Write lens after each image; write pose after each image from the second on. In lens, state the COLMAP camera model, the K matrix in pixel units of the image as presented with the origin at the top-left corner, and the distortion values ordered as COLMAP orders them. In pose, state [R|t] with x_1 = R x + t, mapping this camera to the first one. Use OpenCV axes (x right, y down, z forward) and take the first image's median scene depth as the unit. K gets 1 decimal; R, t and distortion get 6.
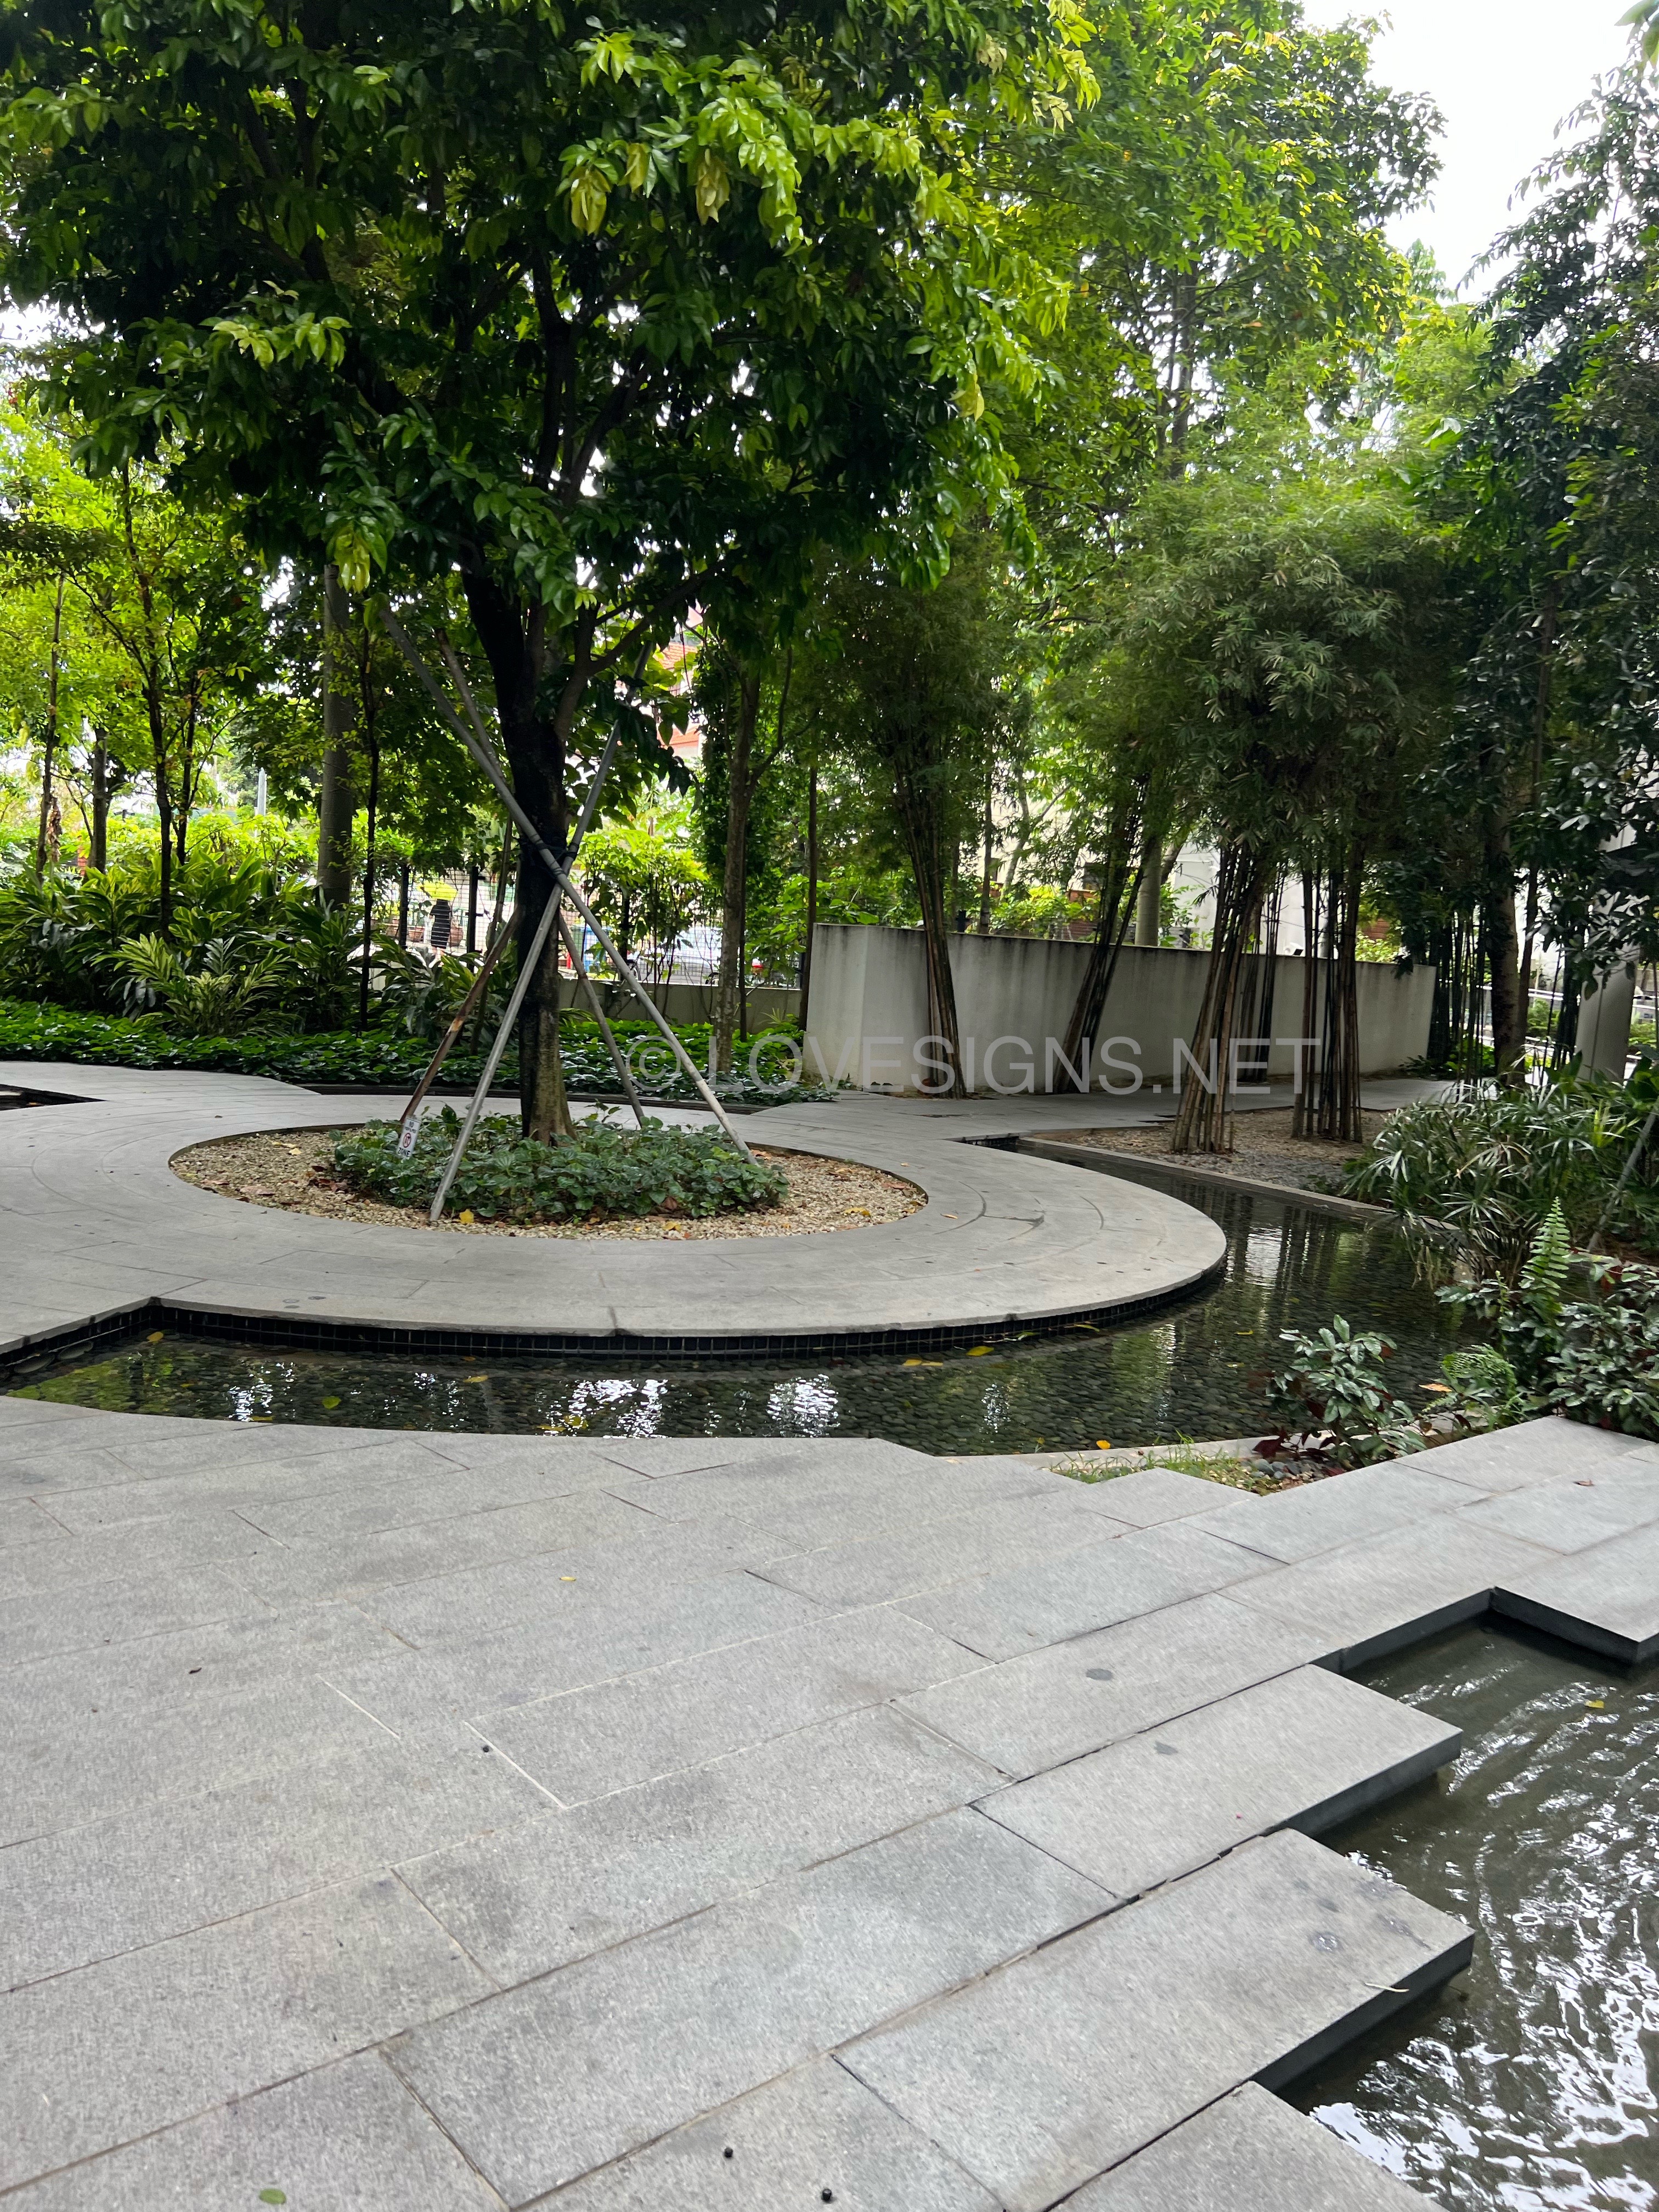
lens RADIAL K [[1694.5, 0, 829.5], [0, 1694.5, 1106.0], [0, 0, 1]] dist [0.047241, -0.080702]
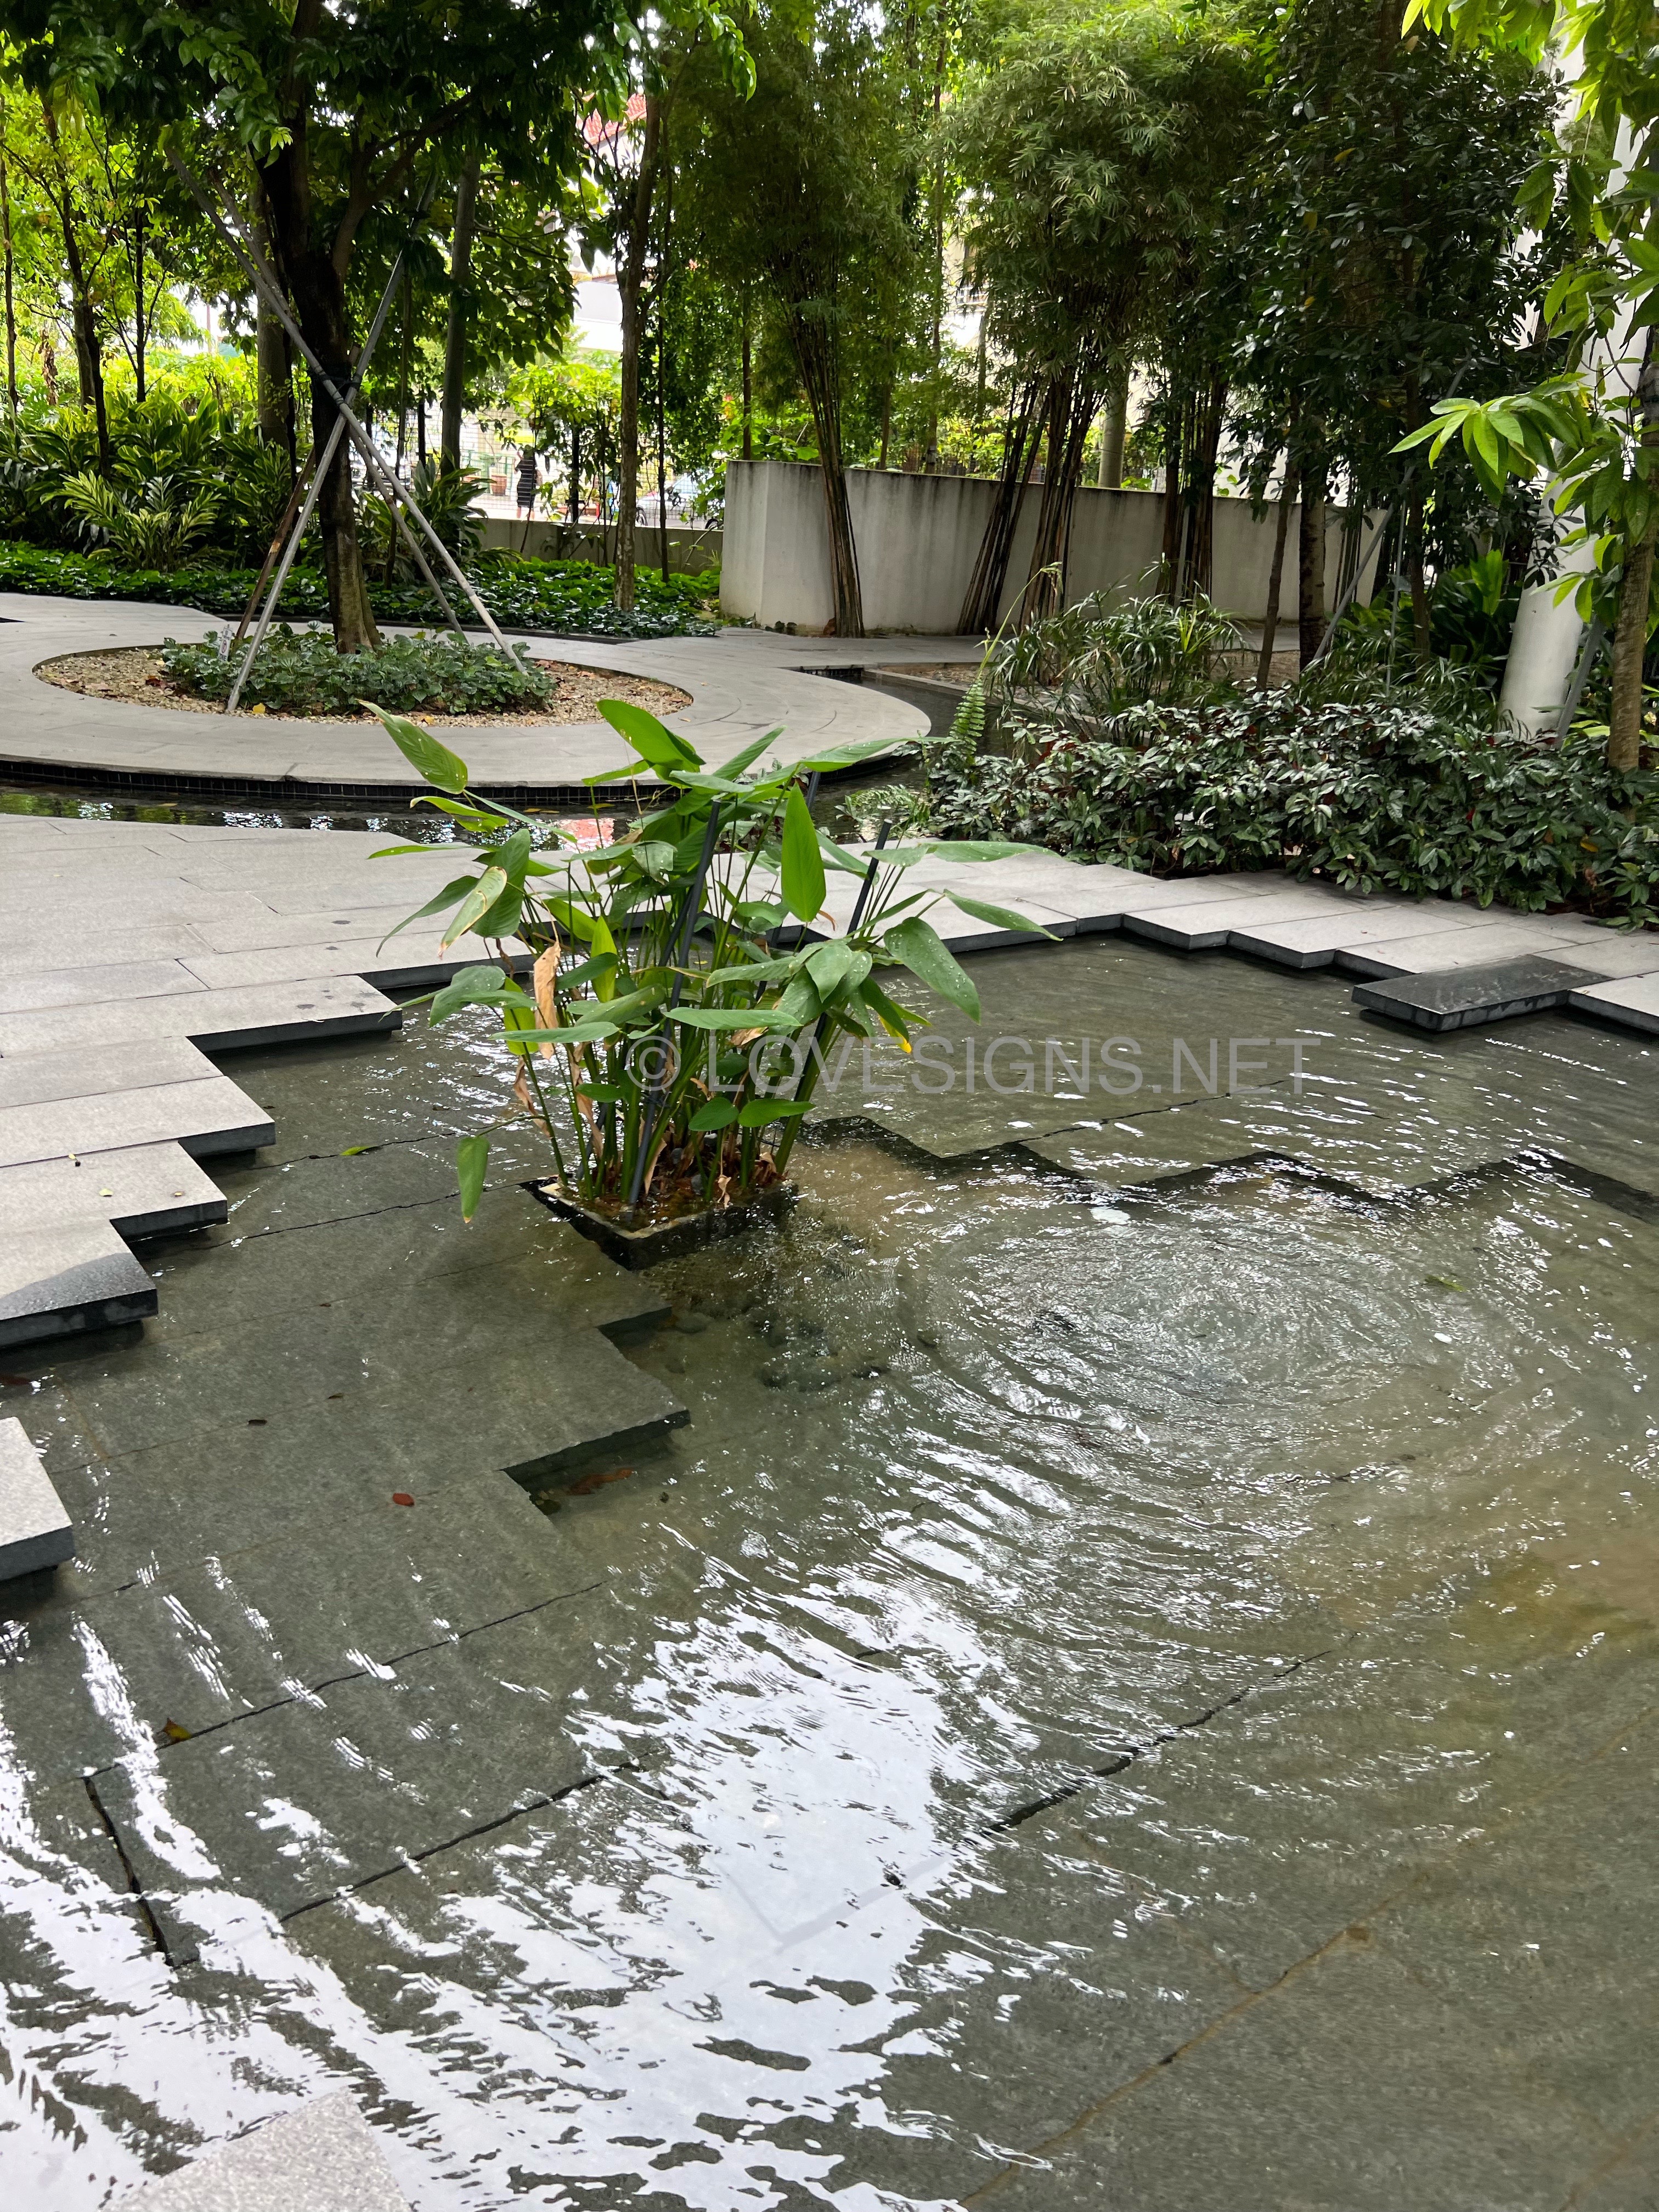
lens RADIAL K [[1644.9, 0, 833.3], [0, 1644.9, 1169.3], [0, 0, 1]] dist [0.032344, -0.057000]
pose [[0.998205, 0.022618, -0.055449, 0.162790], [-0.005792, 0.958054, 0.286530, 0.023753], [0.059604, -0.285695, 0.956465, -0.123502]]
